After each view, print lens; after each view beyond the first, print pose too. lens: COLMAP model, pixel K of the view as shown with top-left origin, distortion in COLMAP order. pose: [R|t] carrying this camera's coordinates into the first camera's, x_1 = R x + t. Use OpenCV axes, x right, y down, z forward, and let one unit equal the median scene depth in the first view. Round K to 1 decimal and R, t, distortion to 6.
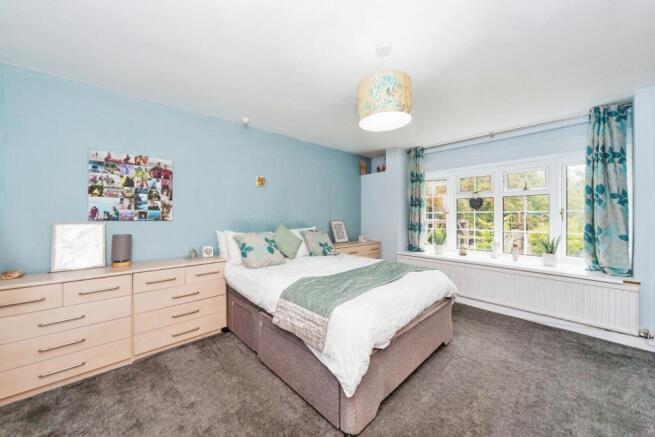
lens RADIAL K [[233.0, 0, 327.9], [0, 233.0, 219.4], [0, 0, 1]] dist [0.000730, 0.000030]
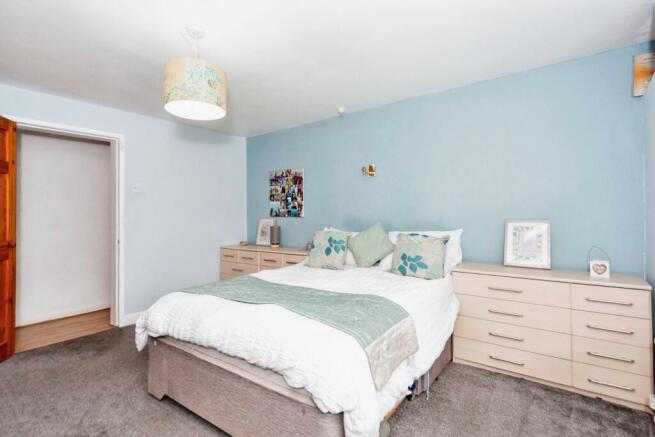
lens RADIAL K [[305.1, 0, 327.2], [0, 305.1, 213.1], [0, 0, 1]] dist [0.000966, 0.000075]
pose [[0.210067, 0.002182, -0.977684, 1.018421], [-0.001056, 0.999997, 0.002005, -0.020704], [0.977686, 0.000611, 0.210069, 0.851474]]
